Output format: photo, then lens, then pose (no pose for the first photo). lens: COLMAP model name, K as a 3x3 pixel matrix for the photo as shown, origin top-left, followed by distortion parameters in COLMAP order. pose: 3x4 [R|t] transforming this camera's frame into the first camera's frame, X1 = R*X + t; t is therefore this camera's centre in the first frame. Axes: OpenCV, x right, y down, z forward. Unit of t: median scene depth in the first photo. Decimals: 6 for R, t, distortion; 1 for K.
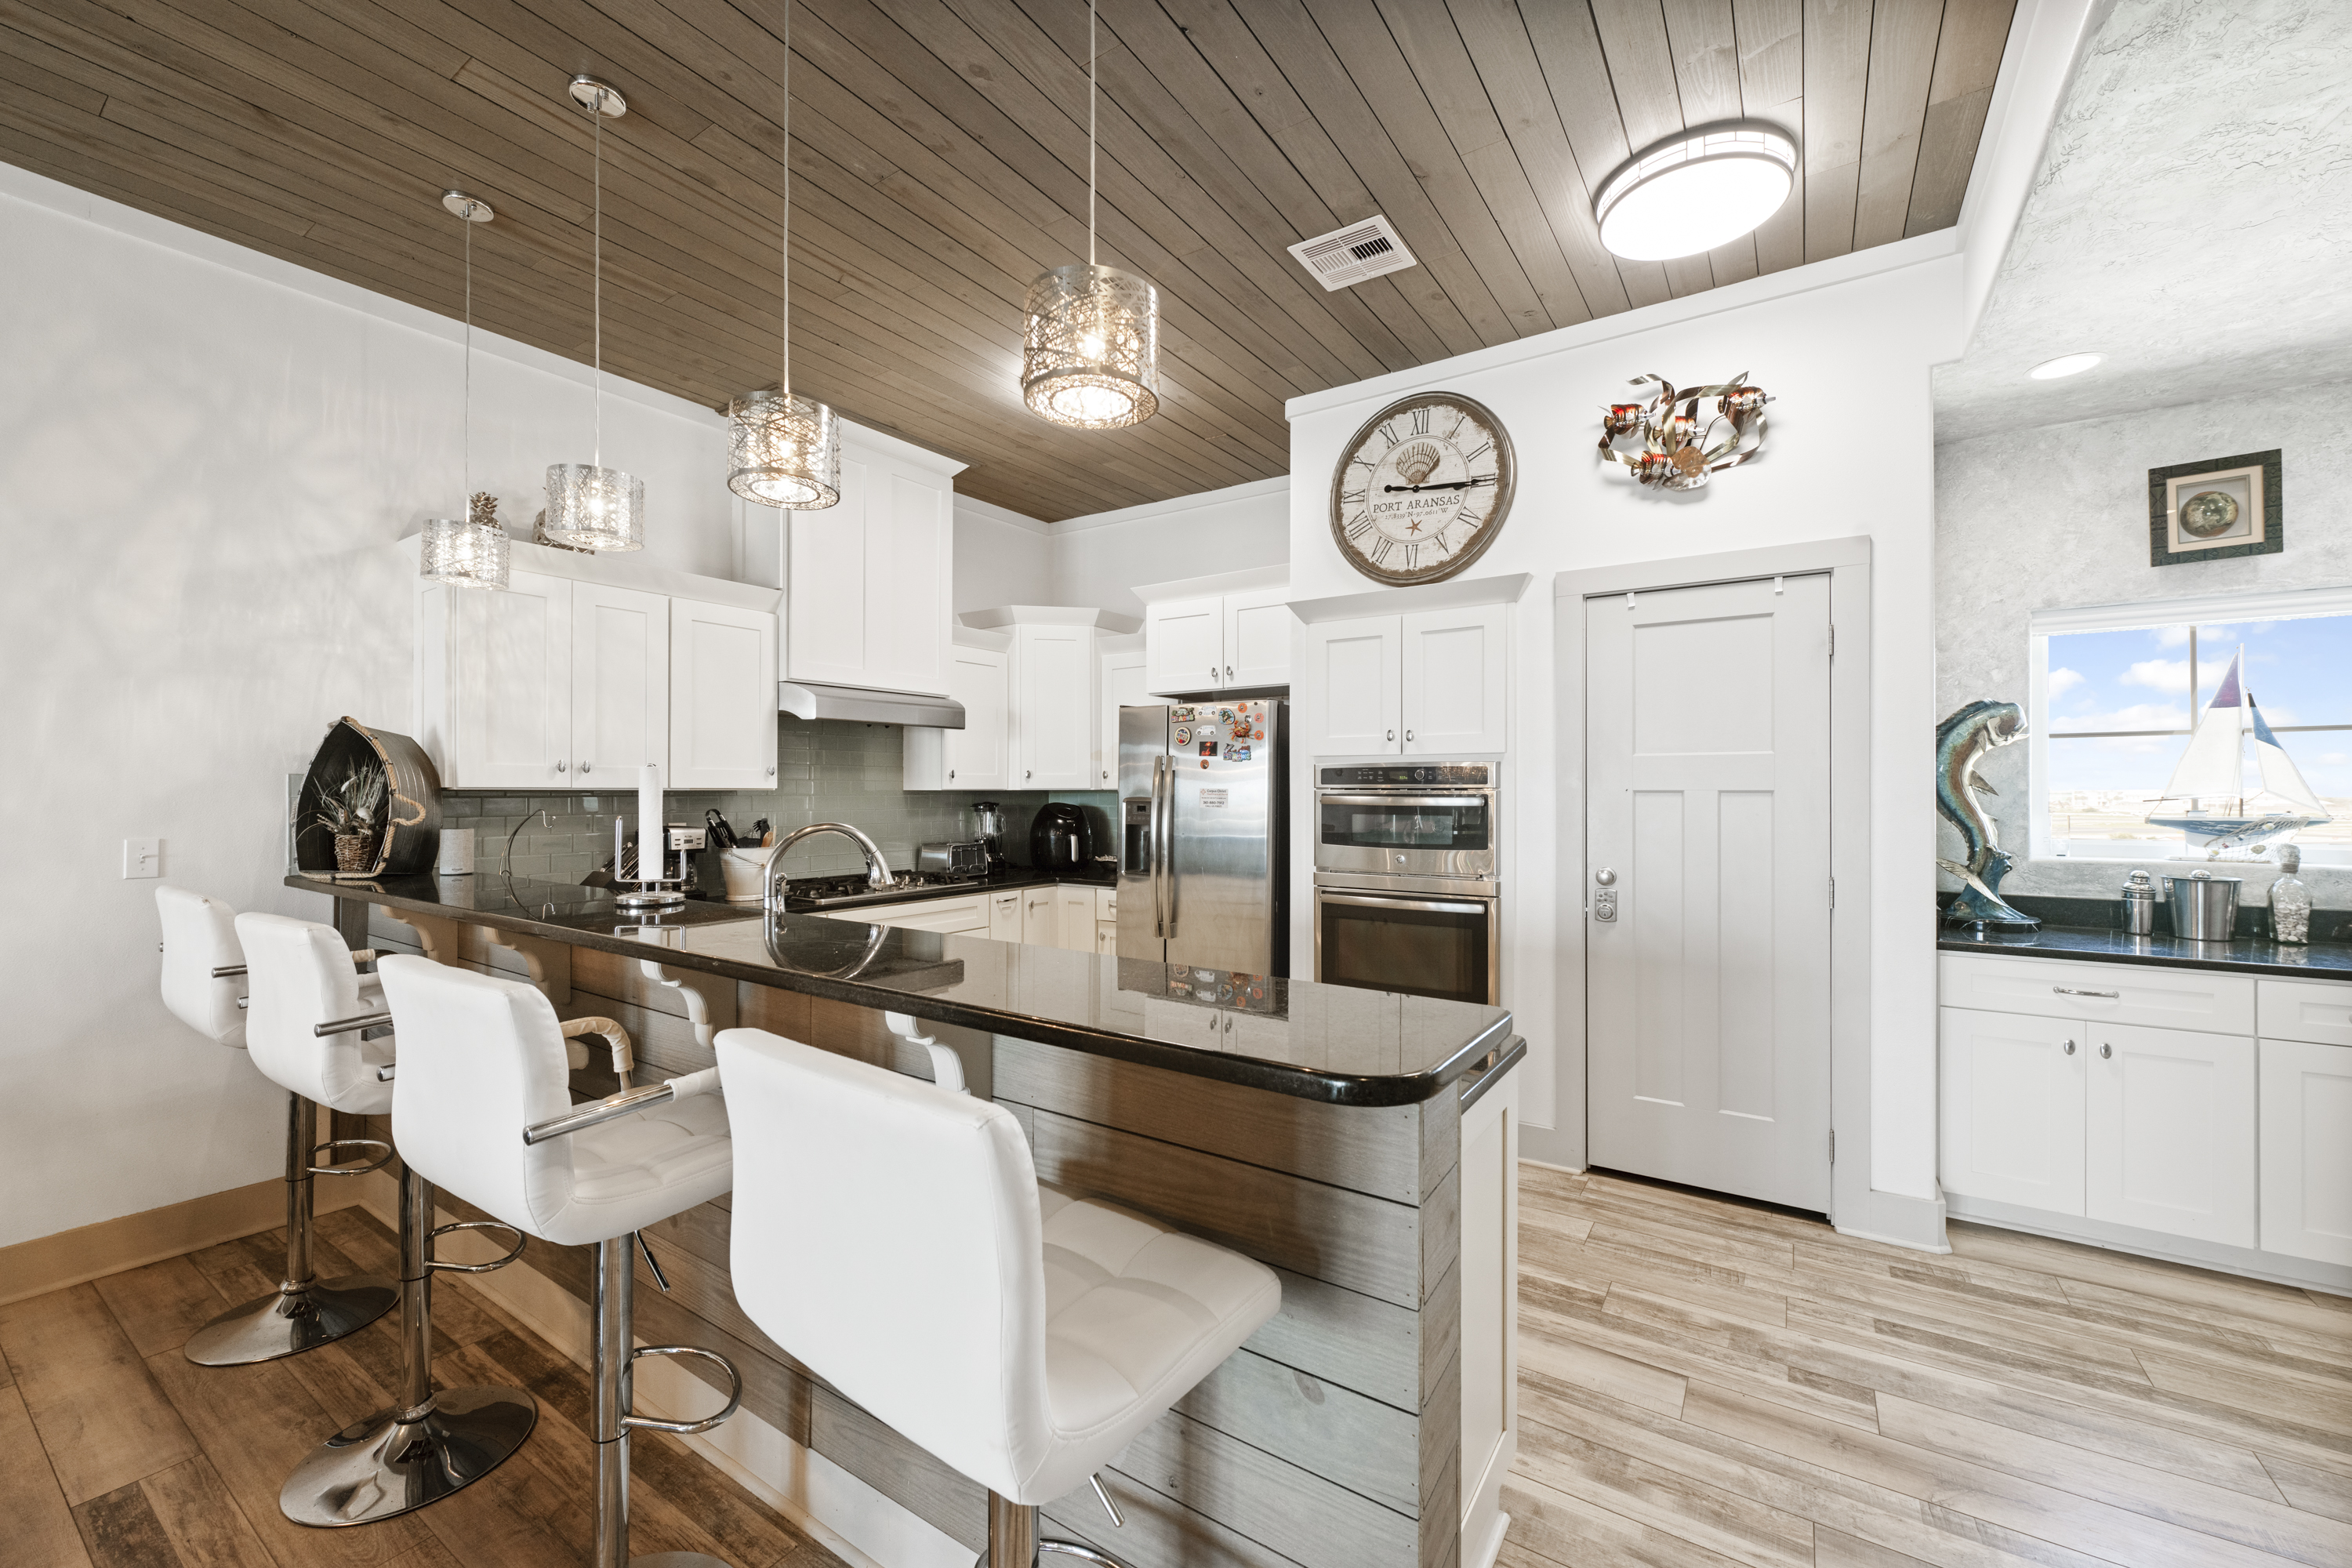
lens RADIAL K [[931.7, 0, 1179.8], [0, 931.7, 792.1], [0, 0, 1]] dist [0.000143, 0.000300]
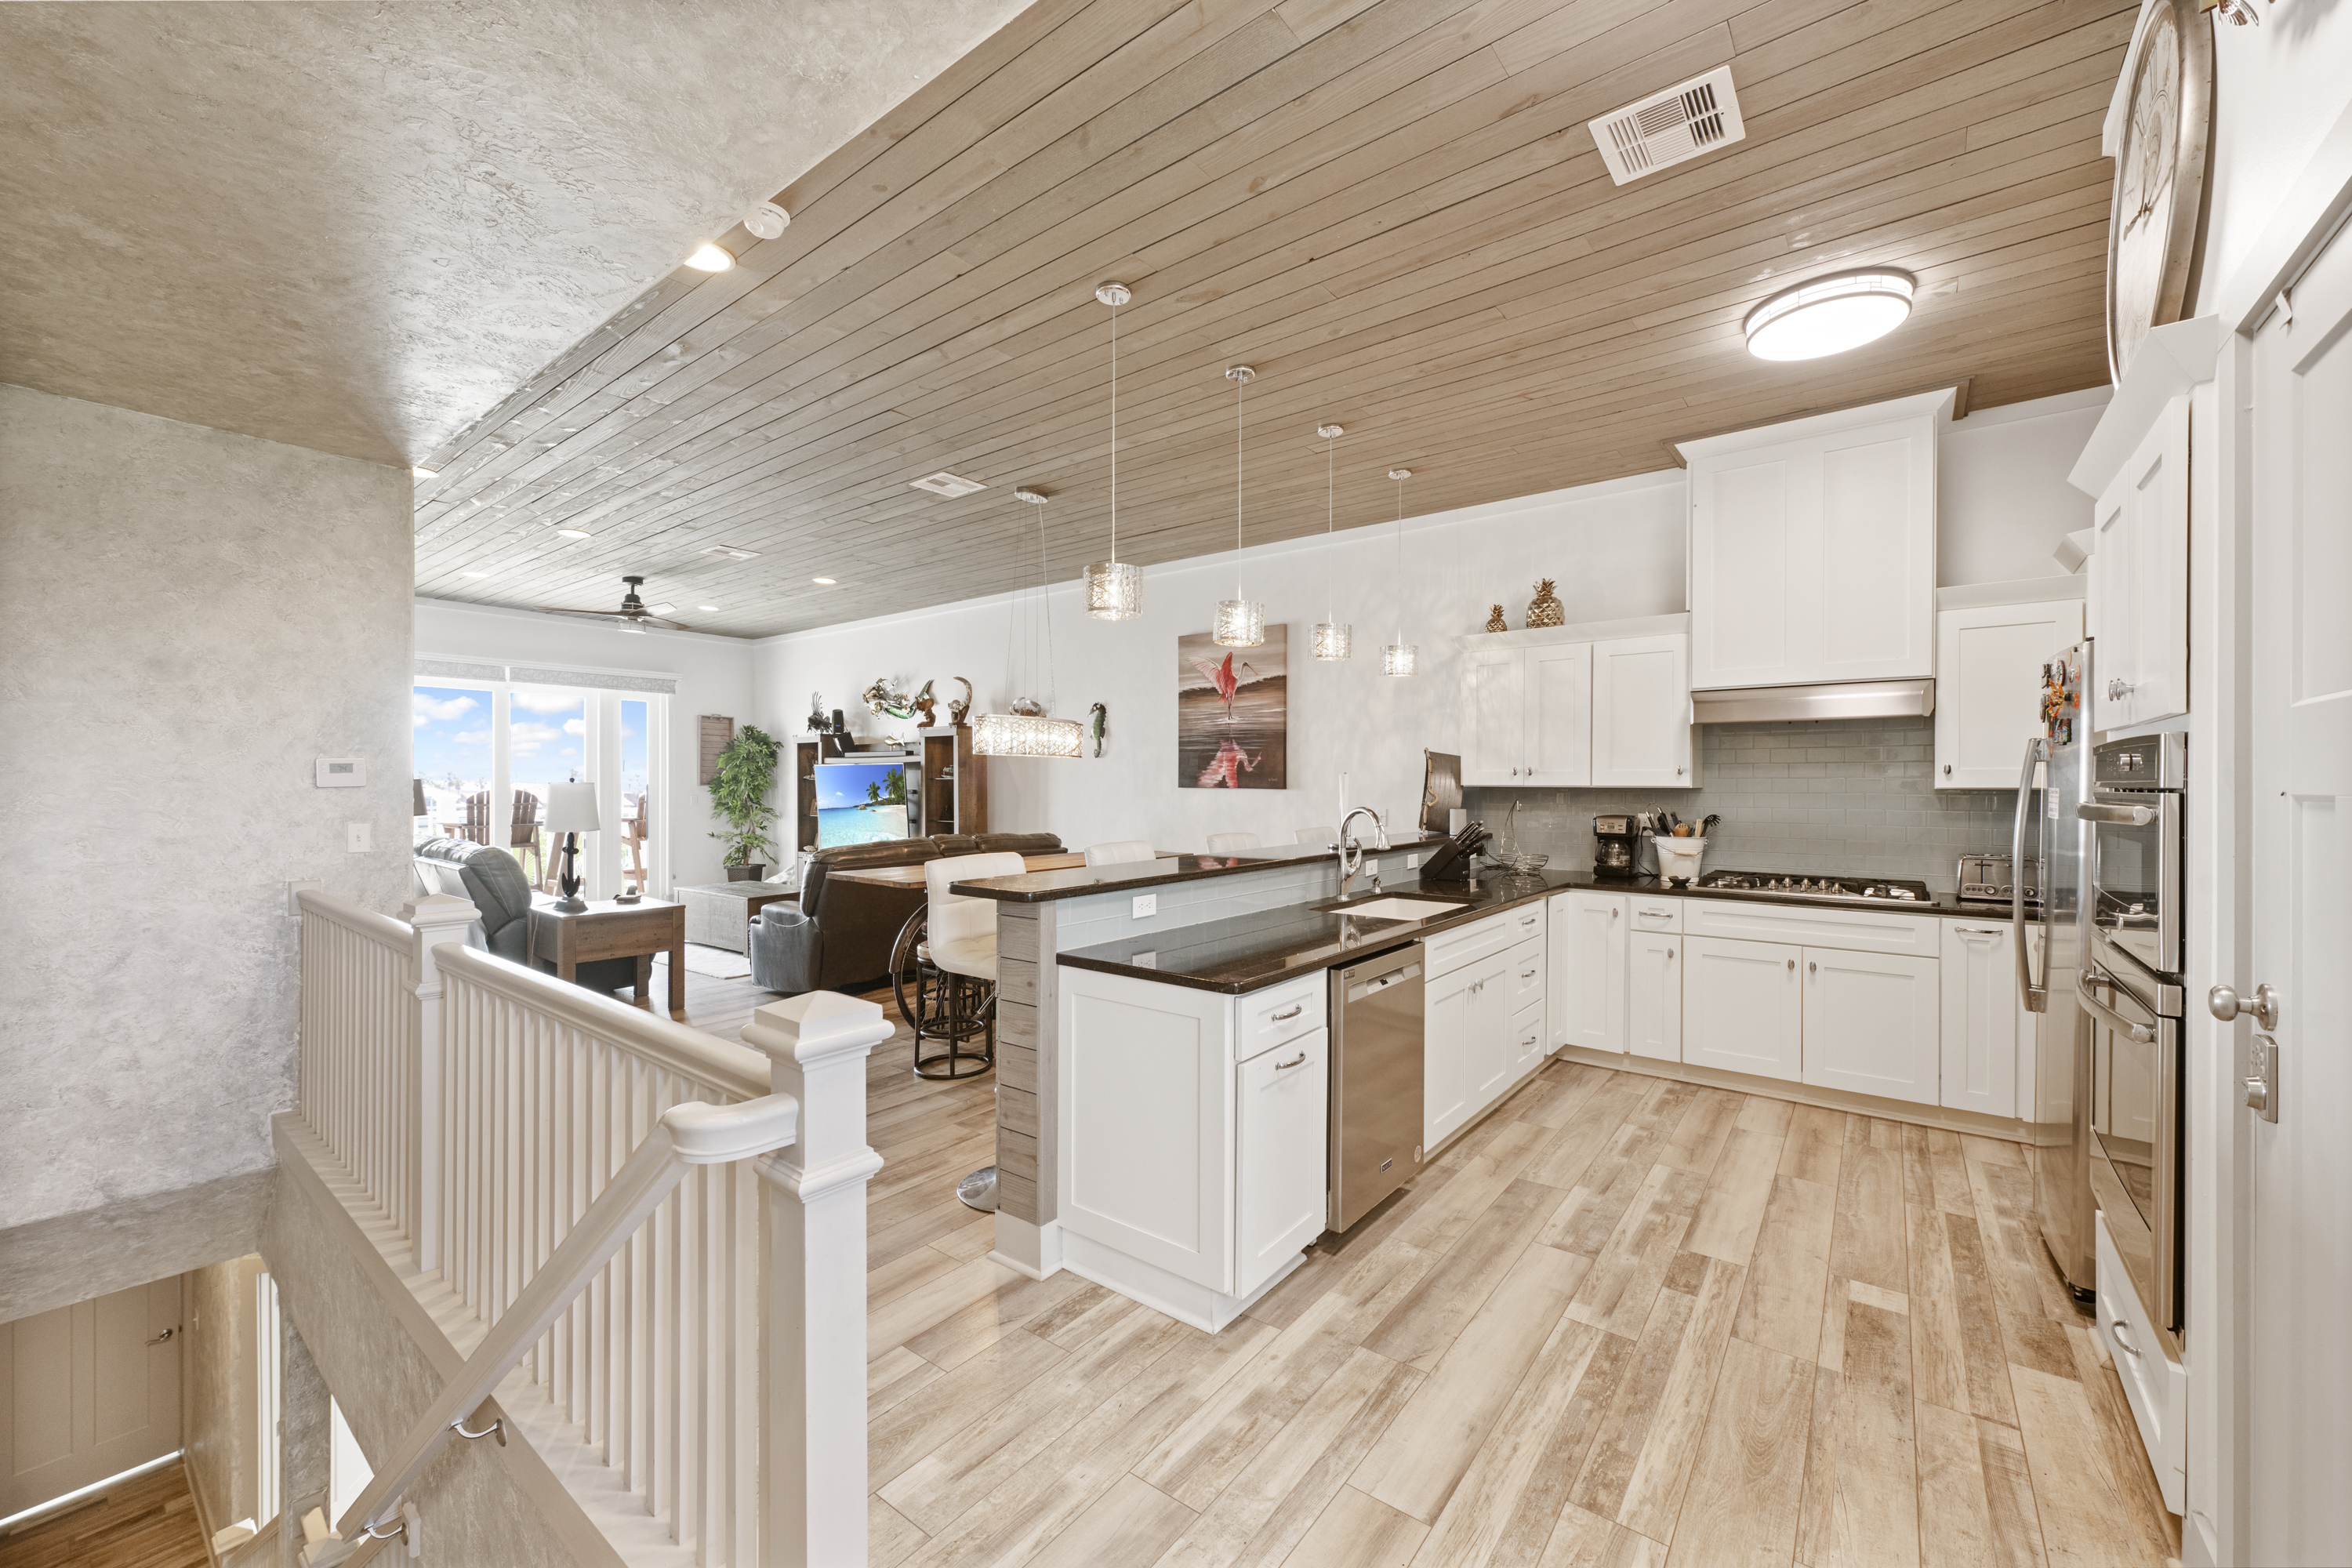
lens RADIAL K [[931.7, 0, 1179.8], [0, 931.7, 787.0], [0, 0, 1]] dist [0.000143, 0.000300]
pose [[-0.075798, 0.002455, -0.997120, 0.908666], [-0.004431, 0.999986, 0.002799, -0.004048], [0.997113, 0.004631, -0.075786, 0.565306]]
